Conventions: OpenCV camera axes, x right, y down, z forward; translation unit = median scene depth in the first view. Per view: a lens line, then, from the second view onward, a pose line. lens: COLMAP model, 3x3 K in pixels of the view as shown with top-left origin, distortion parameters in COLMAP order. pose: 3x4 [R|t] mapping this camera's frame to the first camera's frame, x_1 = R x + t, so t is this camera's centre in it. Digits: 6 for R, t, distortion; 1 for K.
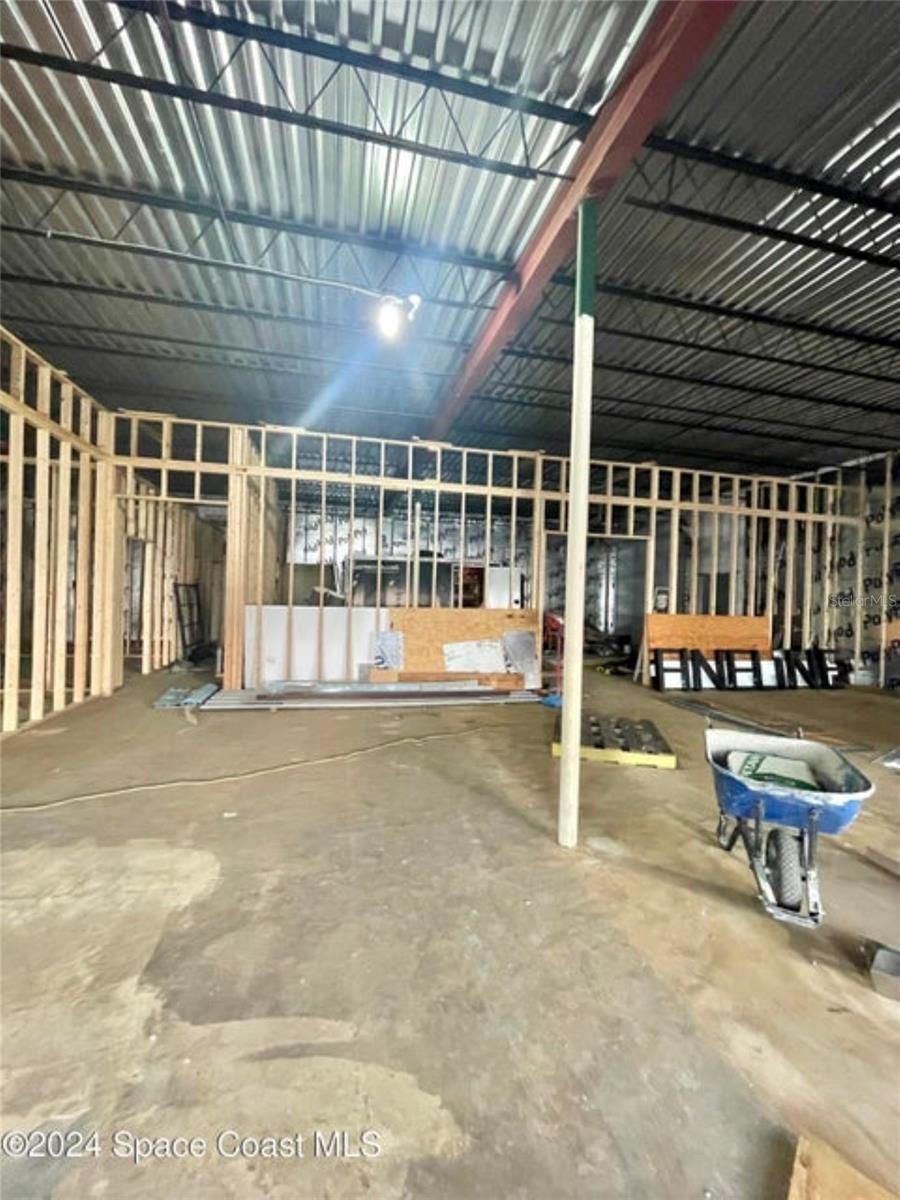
lens RADIAL K [[479.7, 0, 439.2], [0, 479.7, 595.9], [0, 0, 1]] dist [-0.002932, 0.001164]
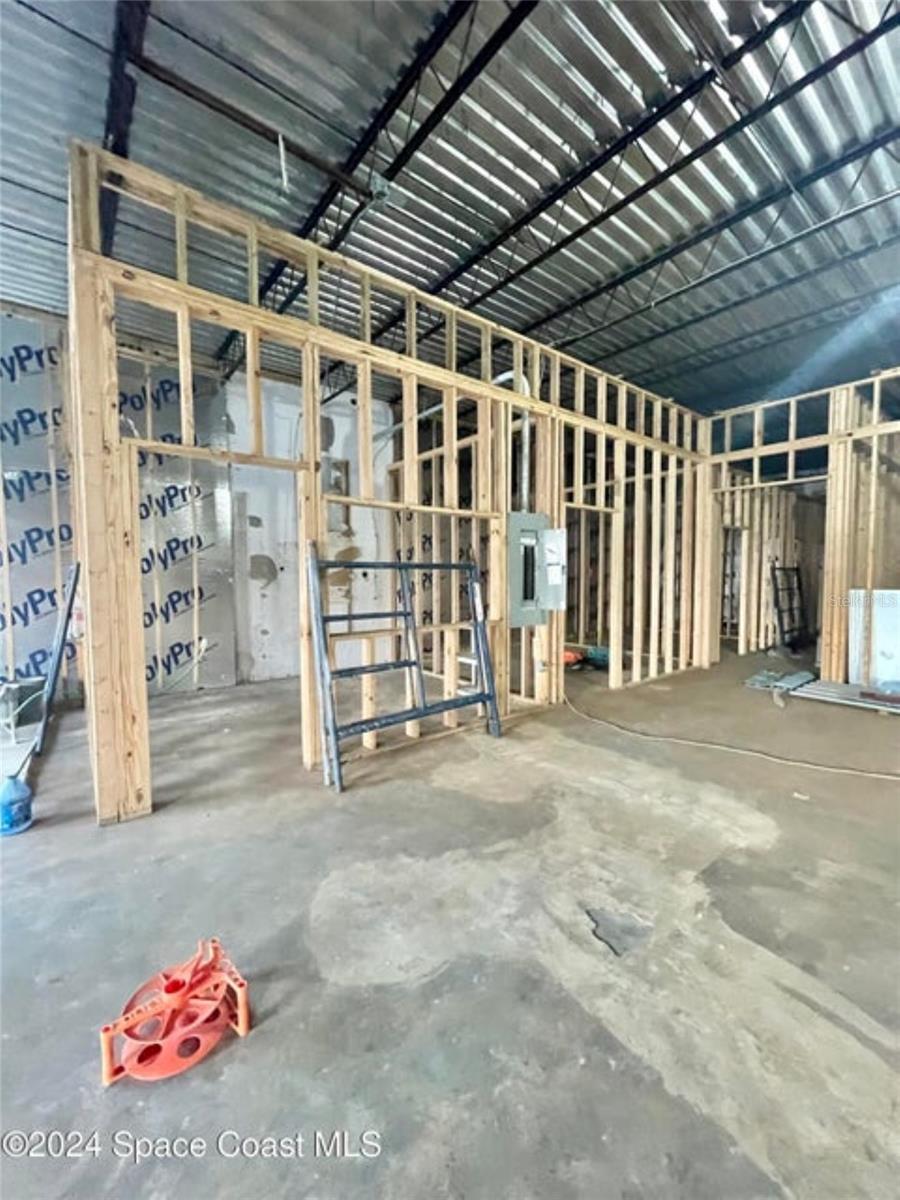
lens RADIAL K [[479.7, 0, 449.5], [0, 479.7, 594.1], [0, 0, 1]] dist [-0.002932, 0.001164]
pose [[0.431297, 0.008875, -0.902166, 0.083893], [0.015596, 0.999729, 0.017291, 0.002133], [0.902075, -0.021528, 0.431042, -0.049744]]
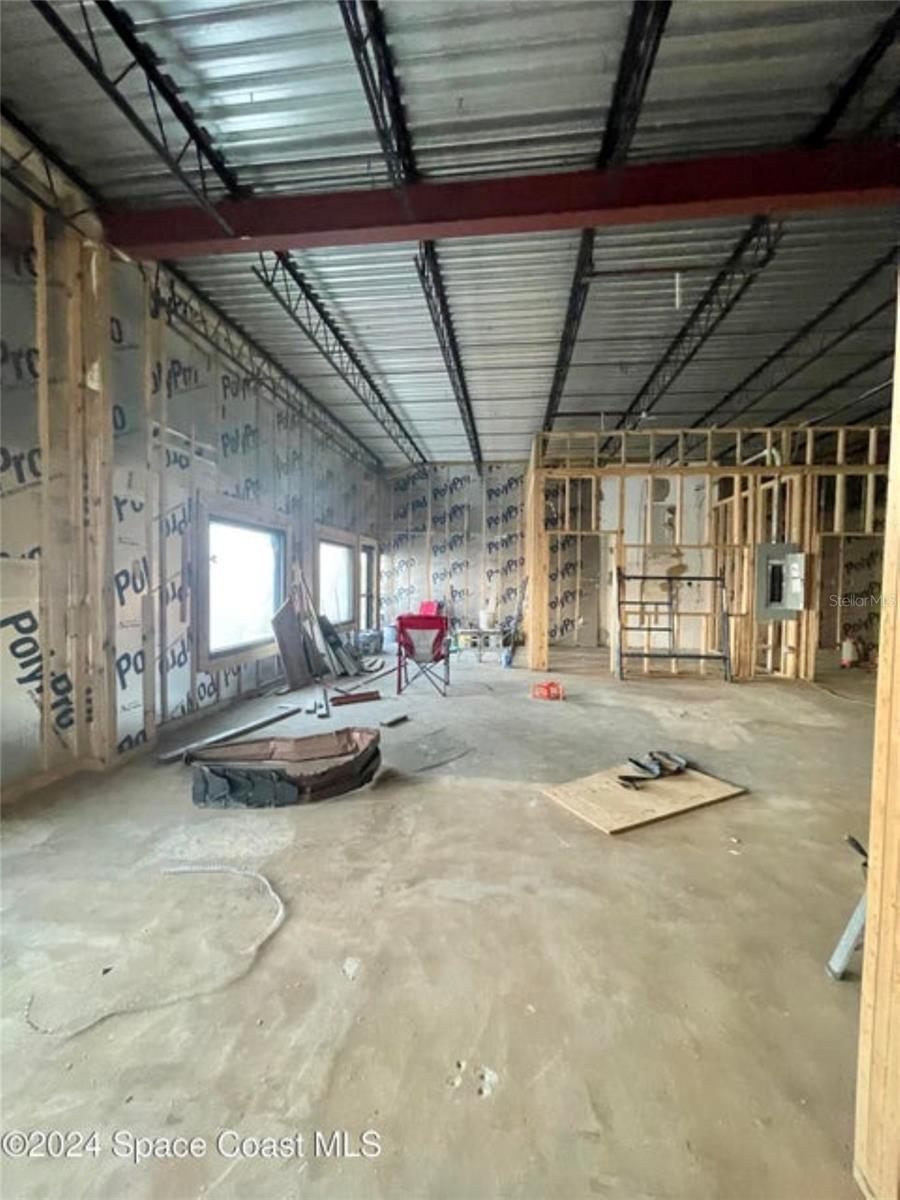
lens RADIAL K [[479.7, 0, 451.1], [0, 479.7, 598.4], [0, 0, 1]] dist [-0.002932, 0.001164]
pose [[-0.342598, -0.001197, -0.939481, 0.930945], [-0.024898, 0.999660, 0.007806, 0.034641], [0.939152, 0.026066, -0.342511, 0.095746]]
